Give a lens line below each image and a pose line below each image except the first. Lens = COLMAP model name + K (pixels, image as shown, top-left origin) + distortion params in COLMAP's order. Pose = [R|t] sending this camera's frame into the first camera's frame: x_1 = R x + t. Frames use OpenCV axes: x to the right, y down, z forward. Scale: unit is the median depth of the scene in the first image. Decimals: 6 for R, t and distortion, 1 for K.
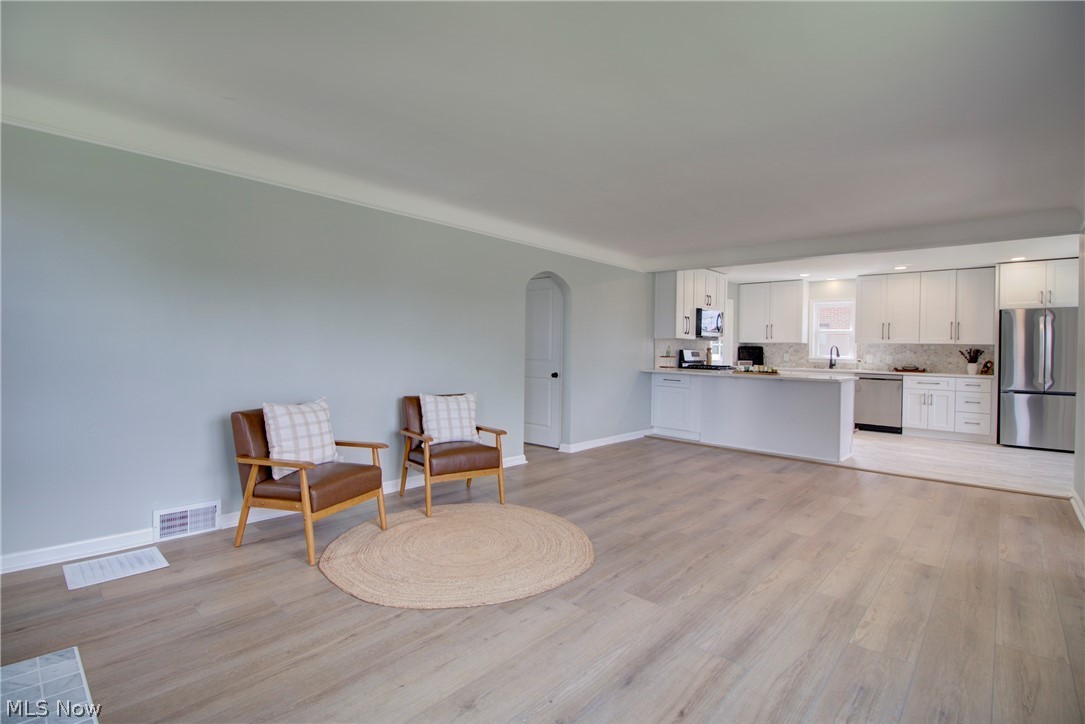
lens RADIAL K [[505.6, 0, 541.2], [0, 505.6, 350.3], [0, 0, 1]] dist [-0.000580, -0.013310]
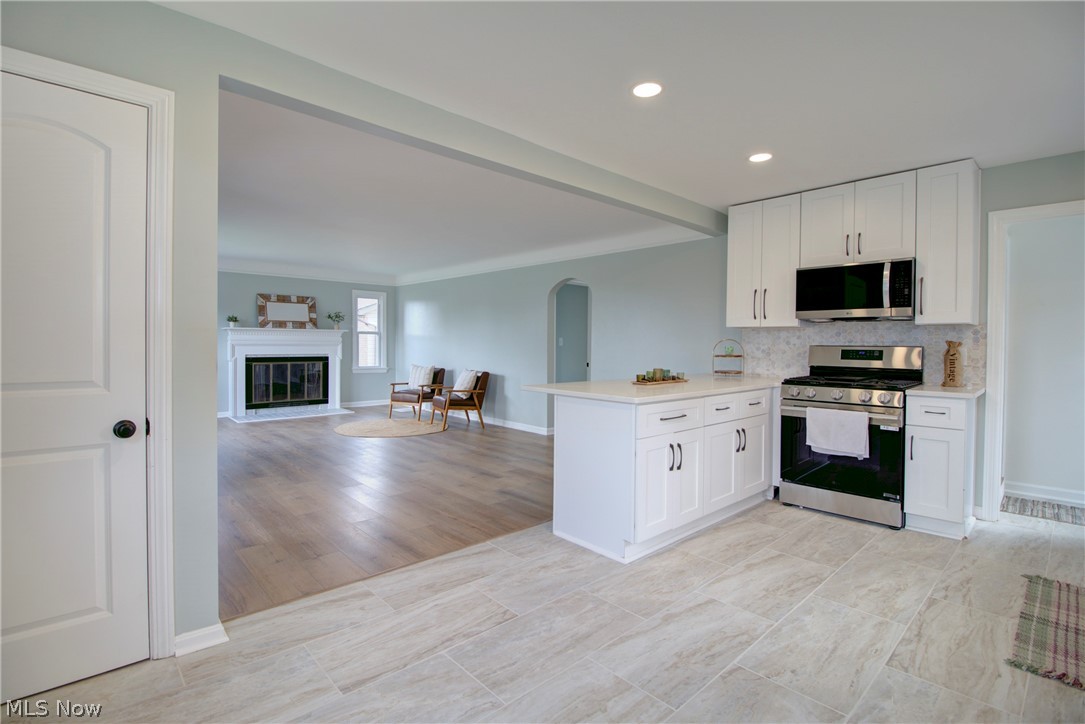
lens RADIAL K [[505.6, 0, 541.2], [0, 505.6, 350.3], [0, 0, 1]] dist [-0.000580, -0.013310]
pose [[-0.077712, -0.005036, -0.996963, 0.889989], [-0.015506, 0.999872, -0.003842, 0.011128], [0.996855, 0.015160, -0.077780, 0.781667]]
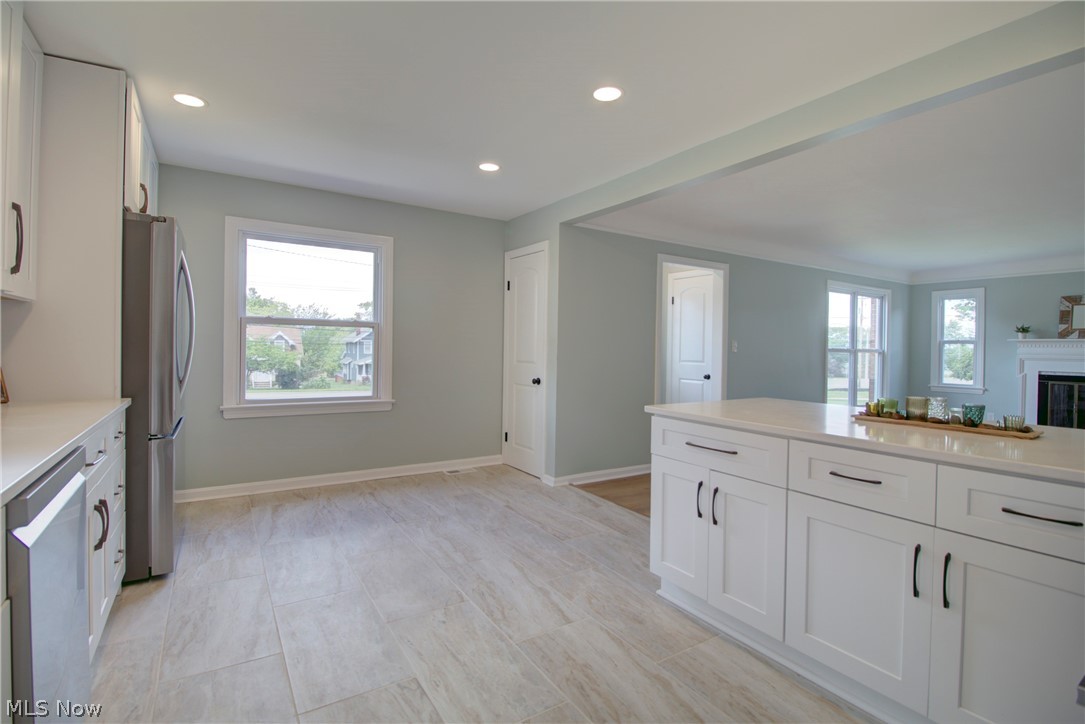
lens RADIAL K [[508.8, 0, 542.5], [0, 508.8, 350.8], [0, 0, 1]] dist [-0.000509, -0.013856]
pose [[-0.968110, -0.035715, 0.247968, 0.501003], [-0.032579, 0.999329, 0.016743, 0.003515], [-0.248399, 0.008131, -0.968624, 1.166171]]
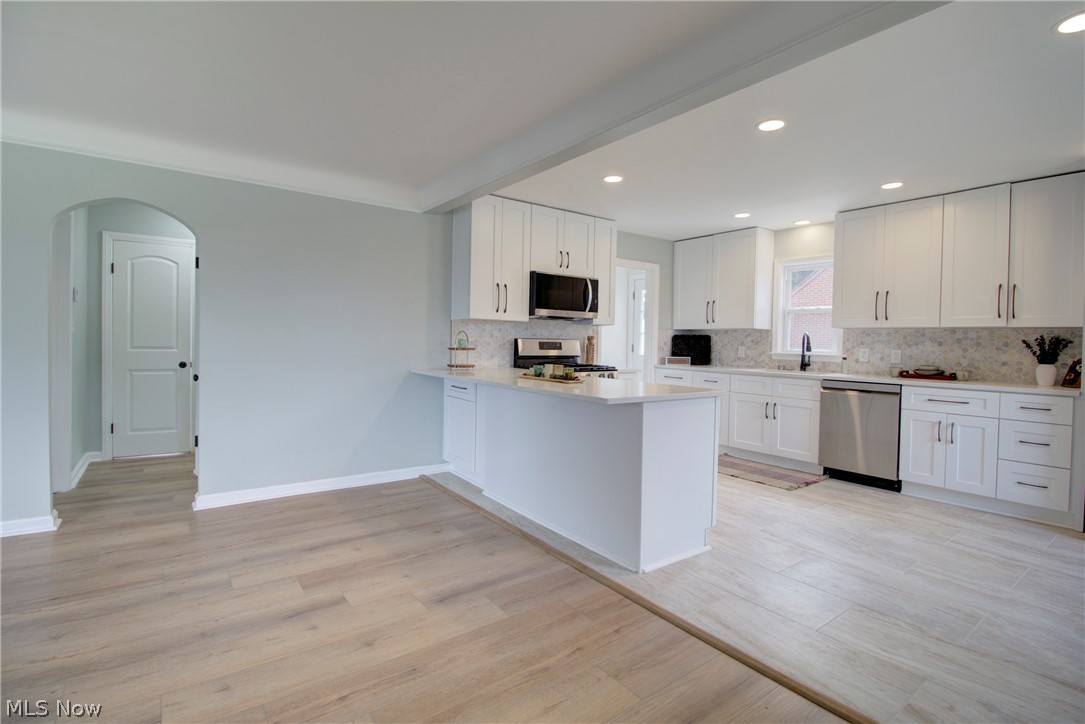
lens RADIAL K [[508.8, 0, 542.5], [0, 508.8, 350.8], [0, 0, 1]] dist [-0.000509, -0.013856]
pose [[0.981642, 0.004815, -0.190672, 0.450272], [-0.002861, 0.999941, 0.010519, 0.007949], [0.190712, -0.009780, 0.981597, 0.397028]]
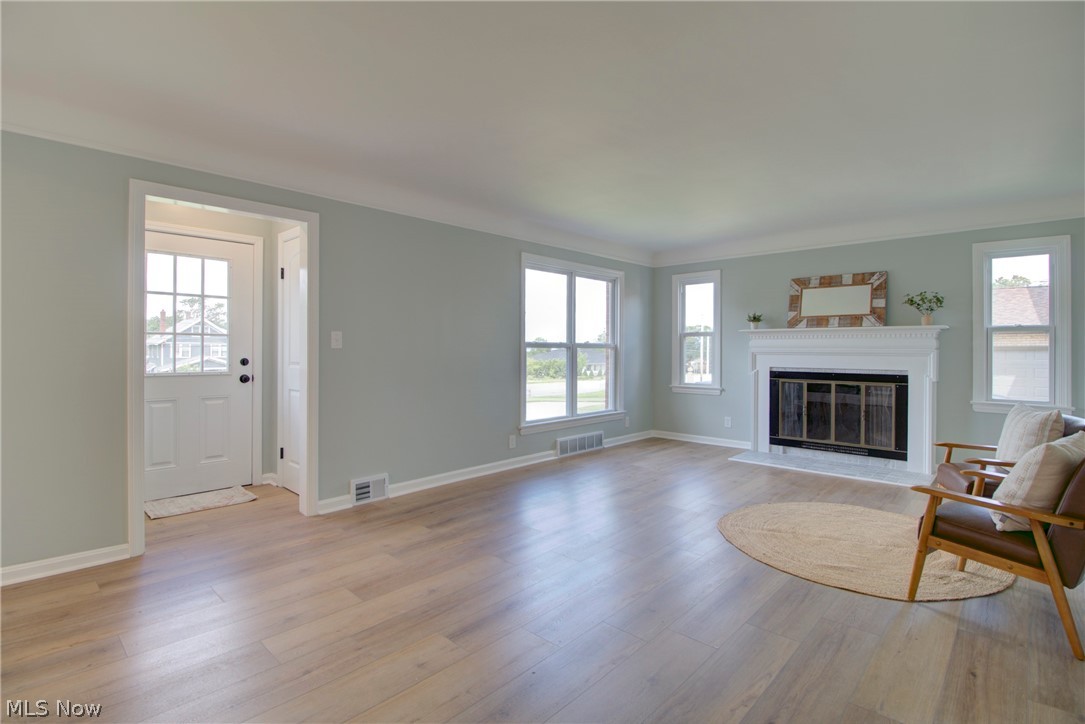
lens RADIAL K [[521.0, 0, 542.0], [0, 521.0, 349.1], [0, 0, 1]] dist [-0.001421, -0.000366]
pose [[-0.999731, -0.022364, 0.006143, 0.200302], [-0.022322, 0.999727, 0.006864, 0.001110], [-0.006294, 0.006725, -0.999958, 0.864498]]
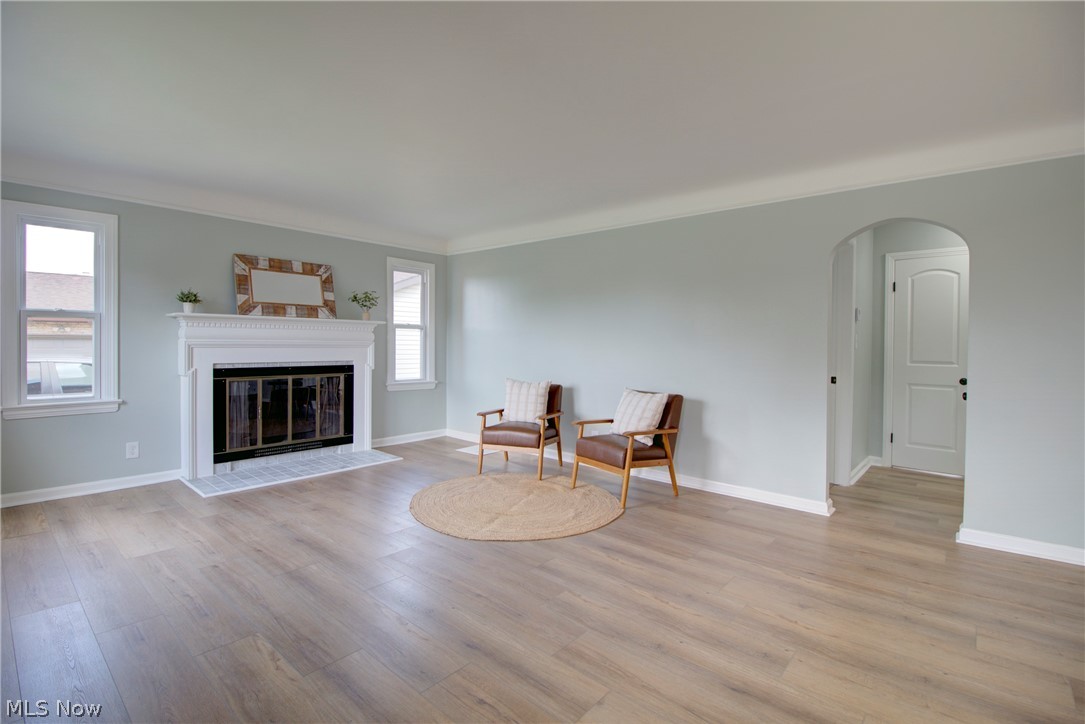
lens RADIAL K [[505.6, 0, 541.2], [0, 505.6, 350.3], [0, 0, 1]] dist [-0.000580, -0.013310]
pose [[0.026274, -0.005306, -0.999641, 0.458040], [-0.015295, 0.999867, -0.005709, 0.008134], [0.999538, 0.015439, 0.026190, 0.431342]]
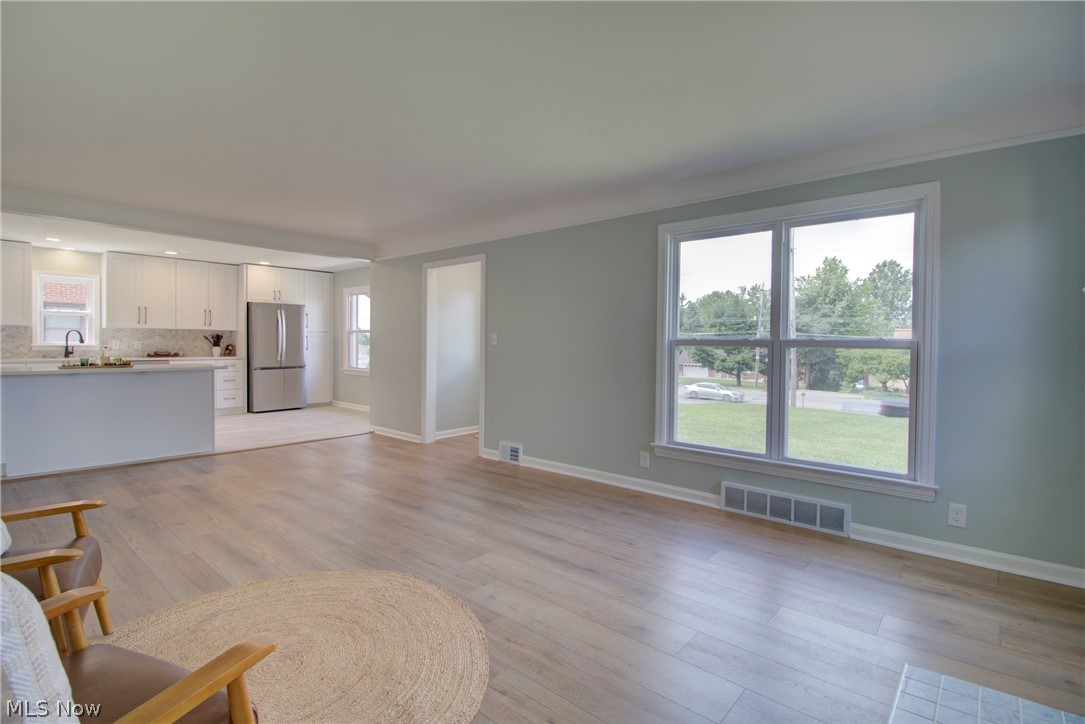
lens RADIAL K [[514.2, 0, 542.9], [0, 514.2, 350.9], [0, 0, 1]] dist [-0.003379, -0.013654]
pose [[-0.029547, -0.033566, 0.999000, -0.321736], [-0.005394, 0.999427, 0.033421, -0.007422], [-0.999549, -0.004401, -0.029711, 0.295168]]
